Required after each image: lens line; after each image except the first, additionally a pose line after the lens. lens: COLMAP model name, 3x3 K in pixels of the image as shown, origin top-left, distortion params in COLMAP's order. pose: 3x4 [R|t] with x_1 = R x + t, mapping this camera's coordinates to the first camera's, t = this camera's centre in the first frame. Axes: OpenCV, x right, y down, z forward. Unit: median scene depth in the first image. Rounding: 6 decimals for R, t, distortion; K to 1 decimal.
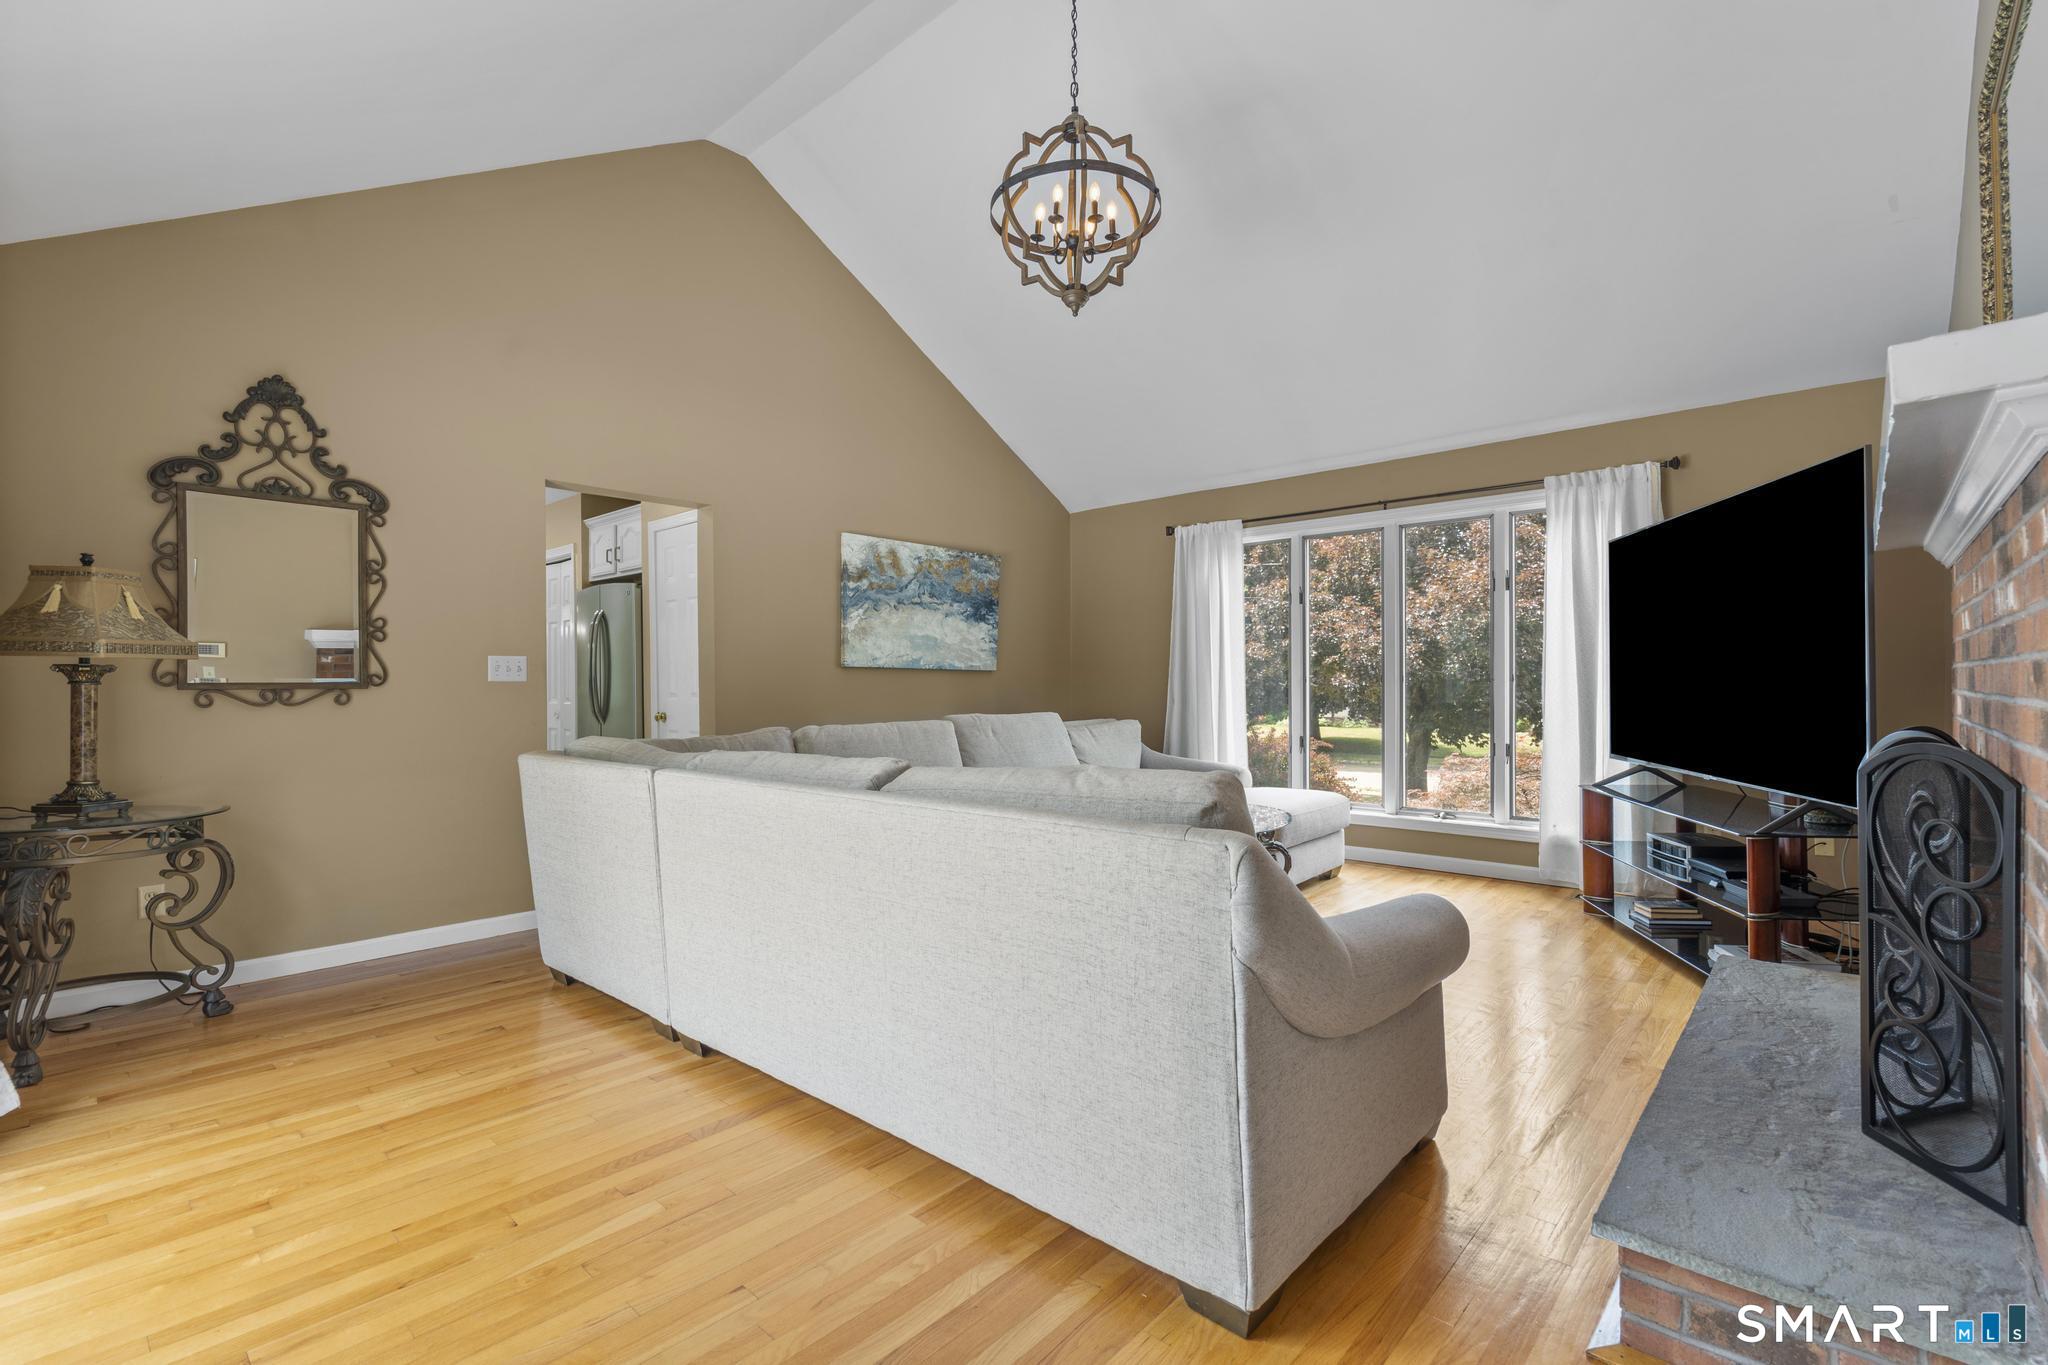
lens RADIAL K [[916.8, 0, 1029.3], [0, 916.8, 684.6], [0, 0, 1]] dist [-0.001329, 0.000901]
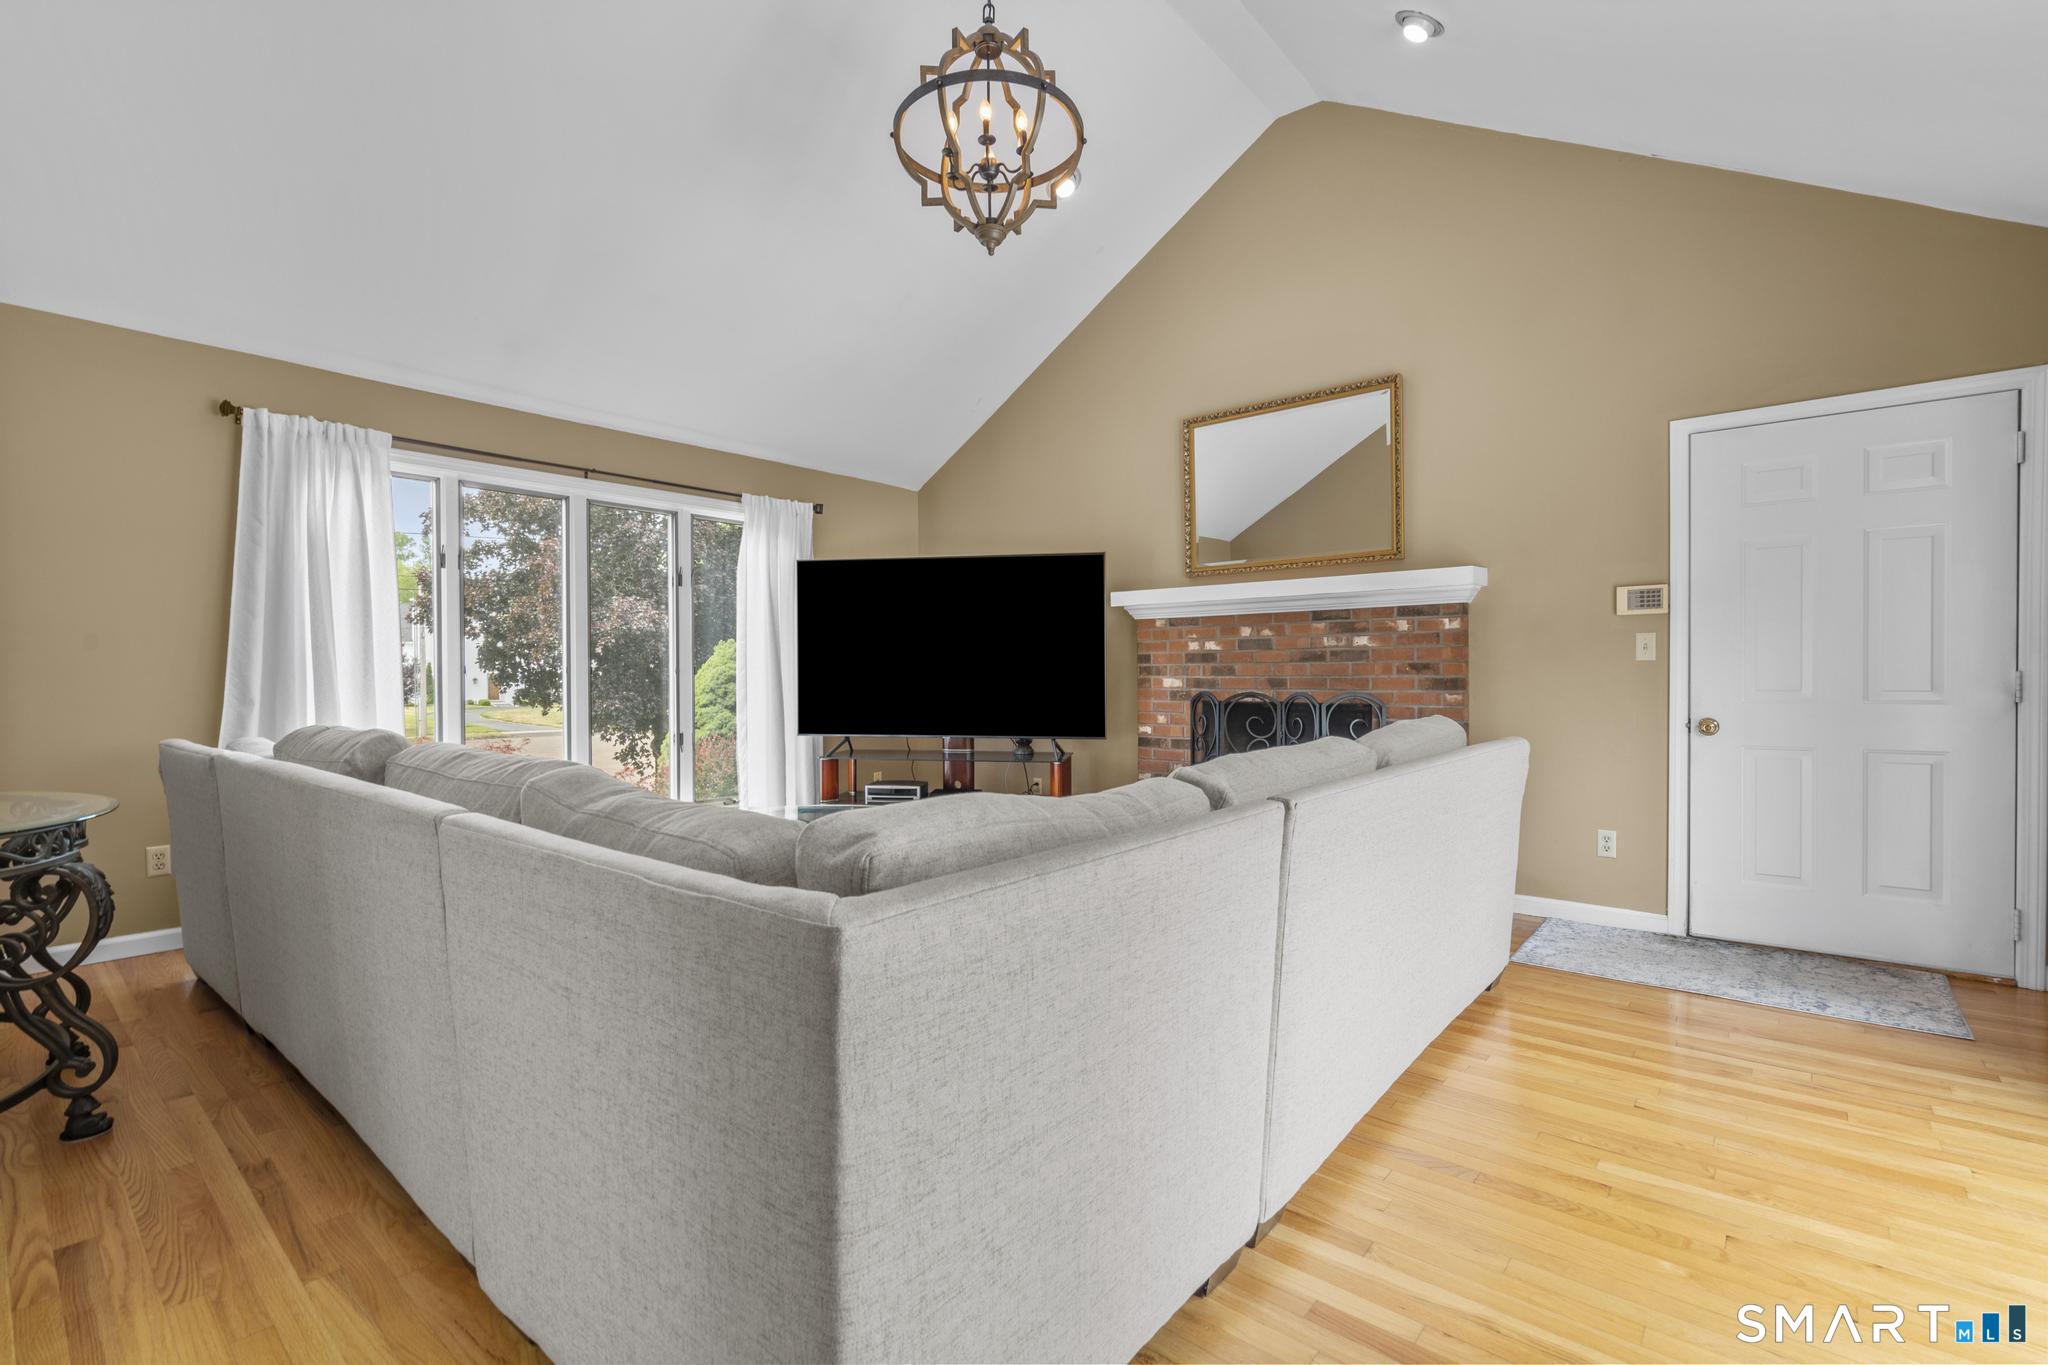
lens RADIAL K [[916.8, 0, 1029.3], [0, 916.8, 684.6], [0, 0, 1]] dist [-0.001329, 0.000901]
pose [[-0.033690, -0.008324, 0.999398, -0.620320], [0.002794, 0.999961, 0.008423, 0.001394], [-0.999428, 0.003076, -0.033665, 0.732753]]
